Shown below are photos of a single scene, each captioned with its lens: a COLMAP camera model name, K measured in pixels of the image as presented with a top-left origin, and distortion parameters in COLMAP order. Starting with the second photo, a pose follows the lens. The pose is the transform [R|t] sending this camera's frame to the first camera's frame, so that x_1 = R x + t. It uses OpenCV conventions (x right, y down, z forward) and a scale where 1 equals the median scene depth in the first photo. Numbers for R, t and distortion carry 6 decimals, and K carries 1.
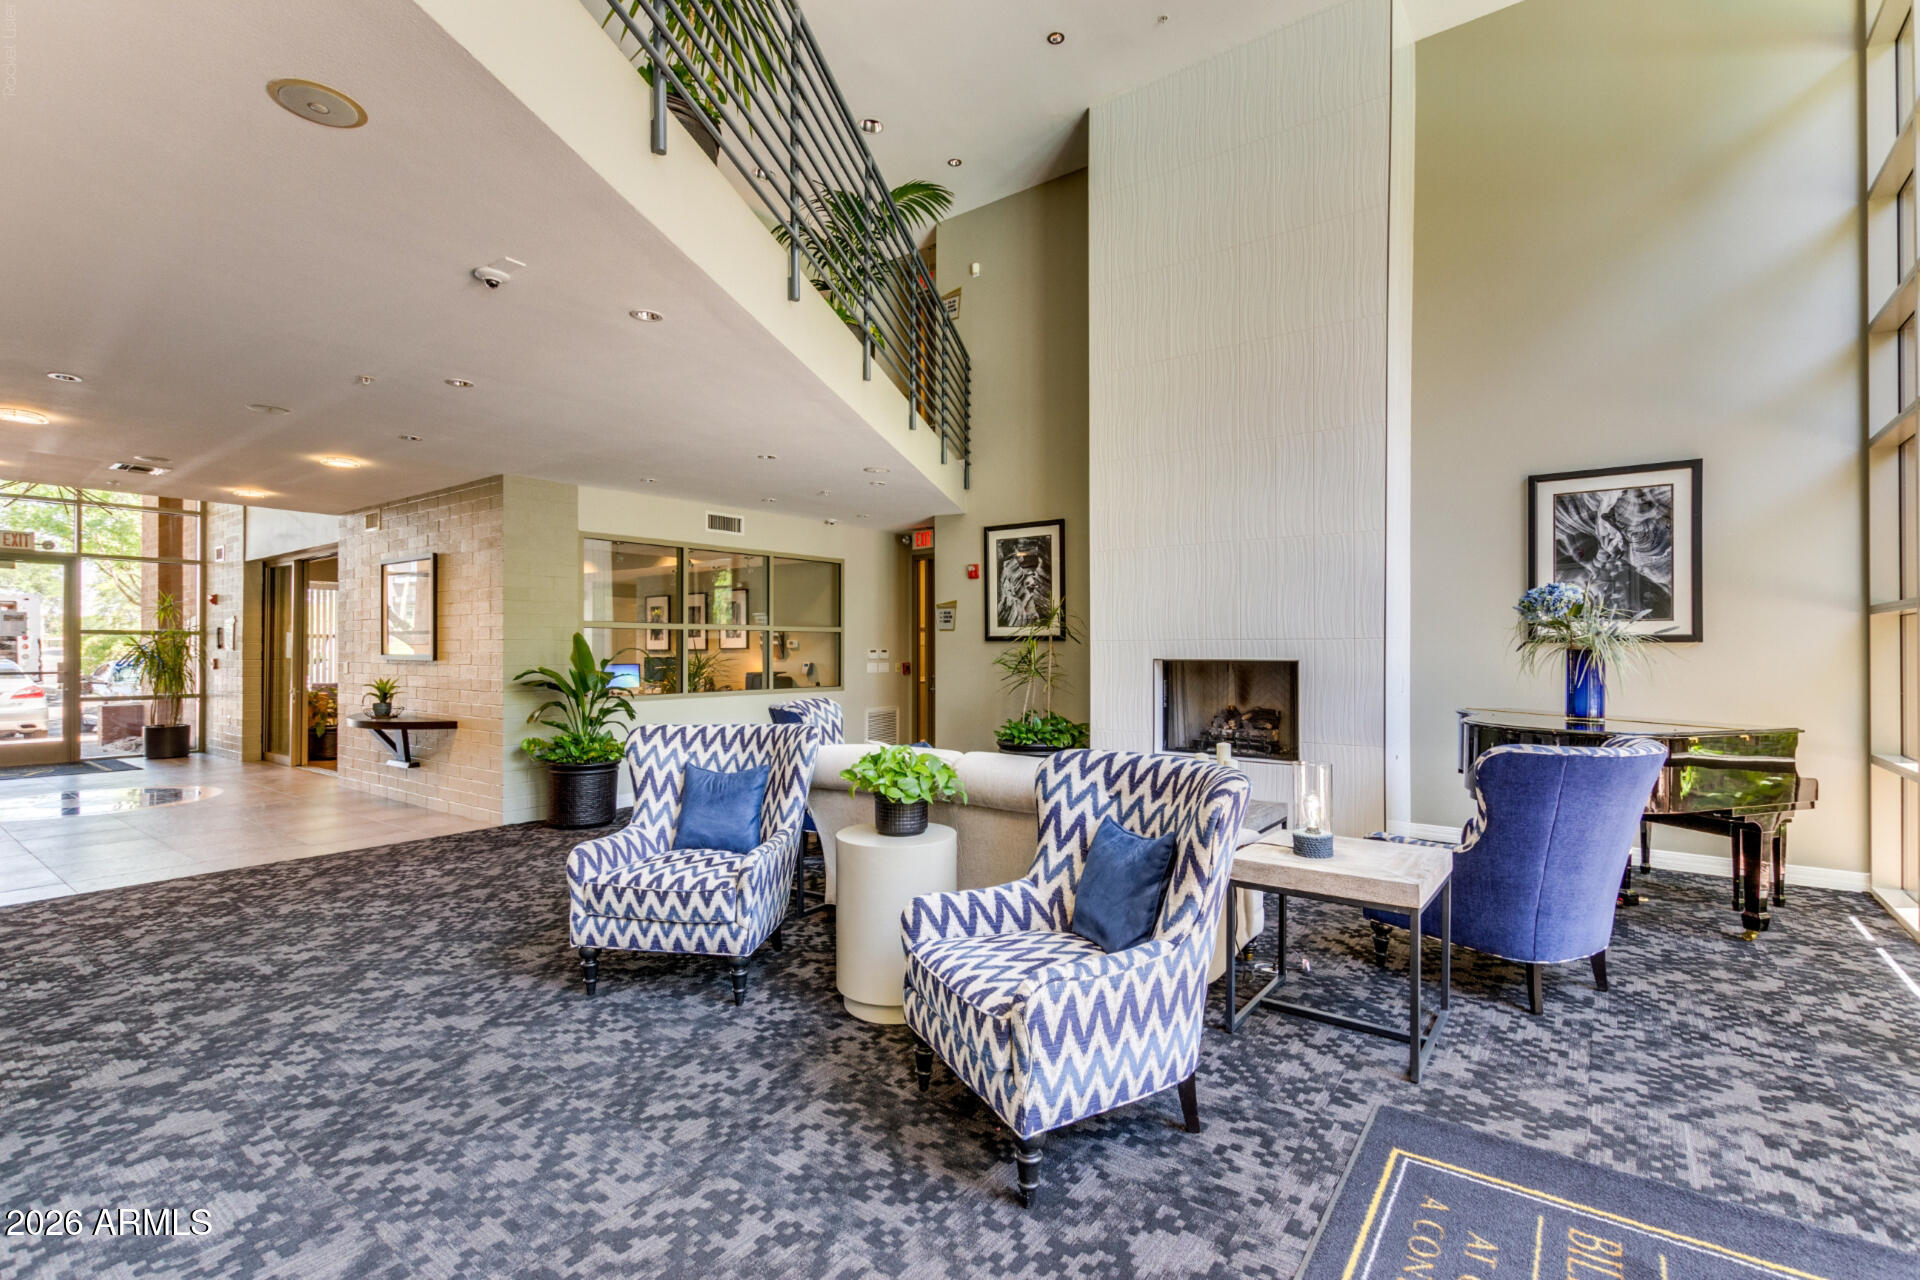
lens RADIAL K [[862.0, 0, 963.9], [0, 862.0, 647.8], [0, 0, 1]] dist [-0.002923, -0.000394]
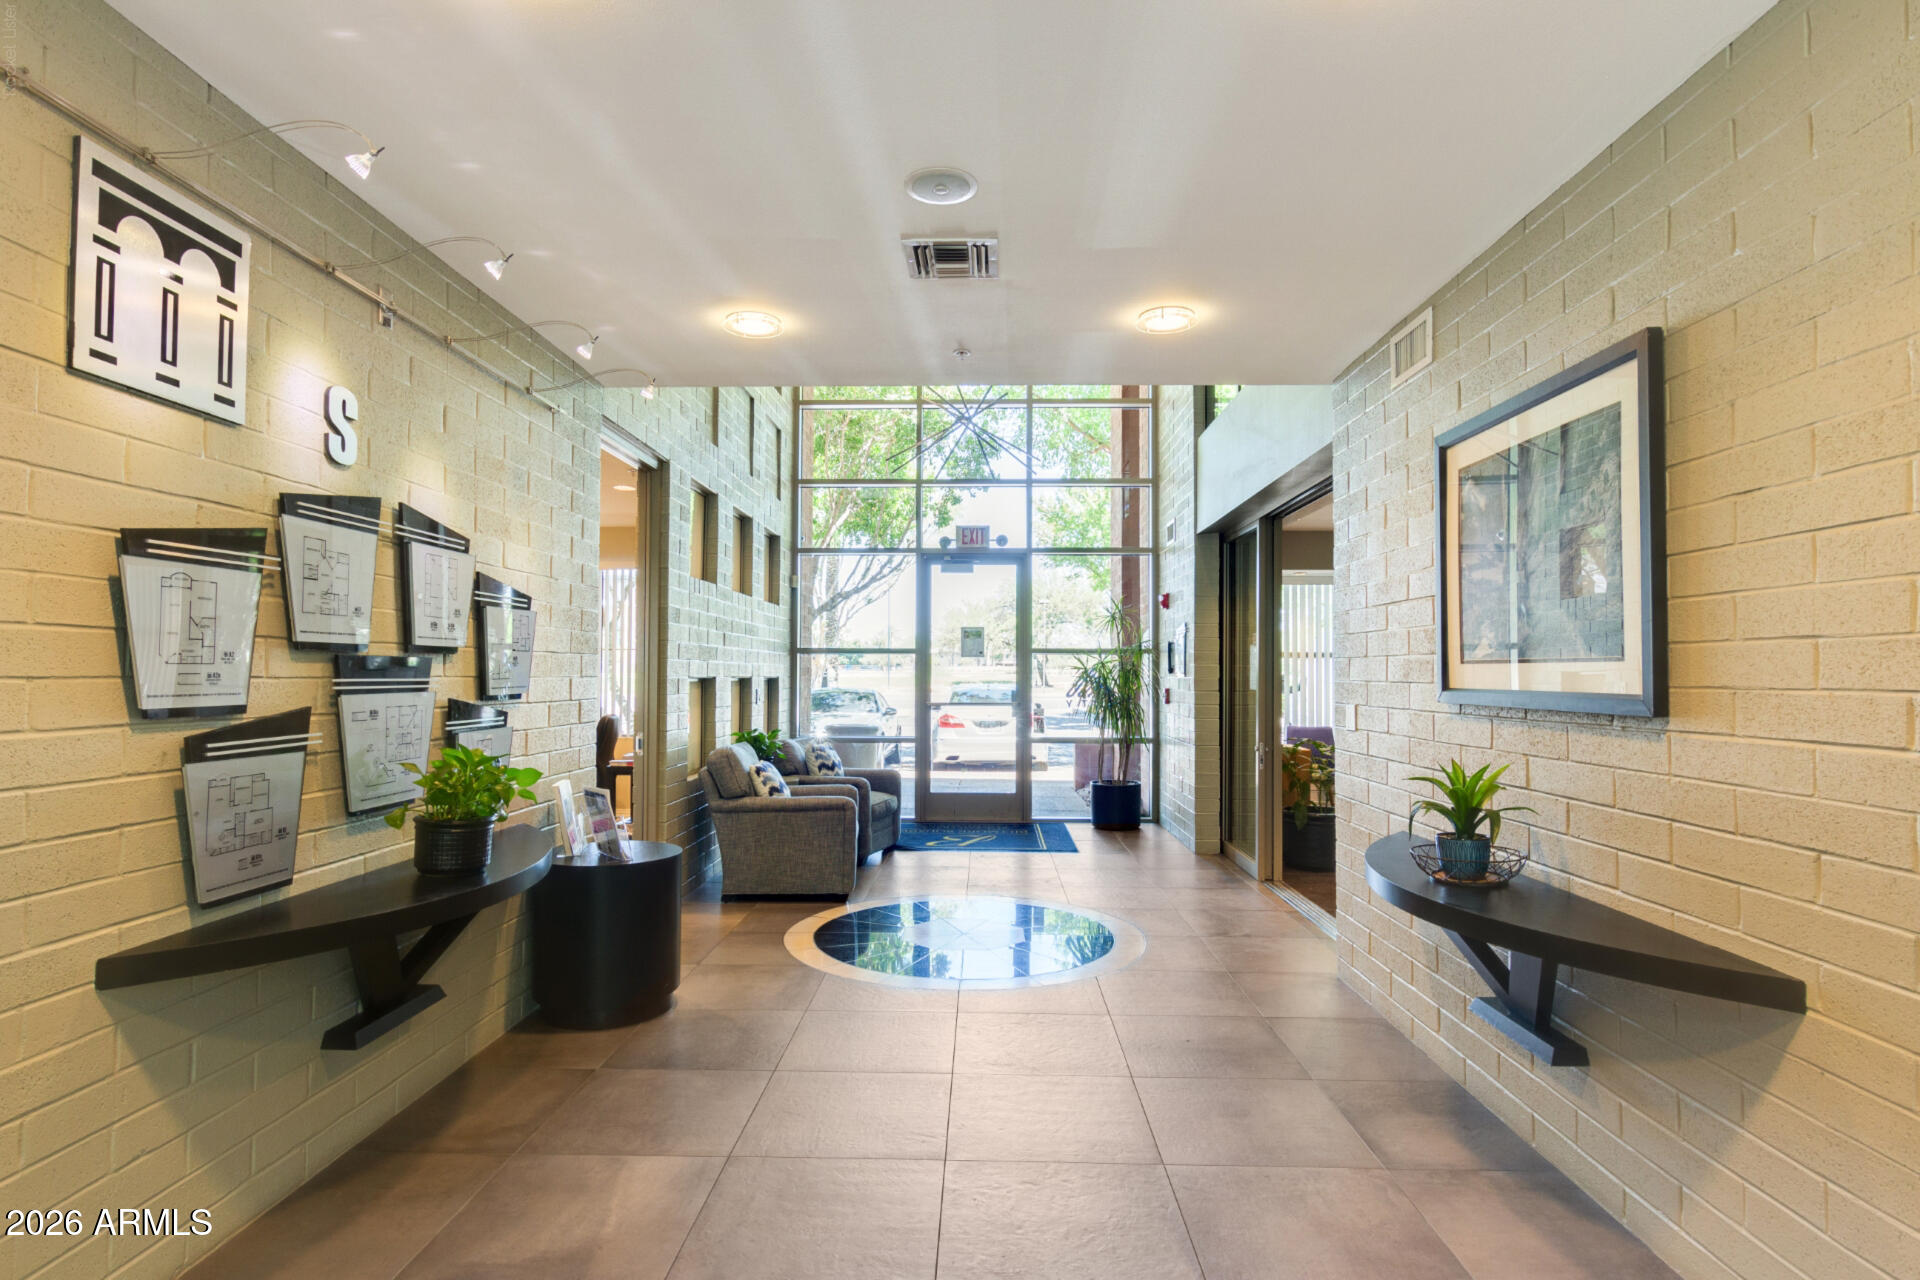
lens RADIAL K [[976.6, 0, 964.8], [0, 976.6, 648.1], [0, 0, 1]] dist [0.003262, -0.000077]
pose [[0.567250, -0.019414, -0.823317, -0.354183], [-0.001619, 0.999694, -0.024689, 0.000158], [0.823544, 0.015338, 0.567045, 0.467205]]
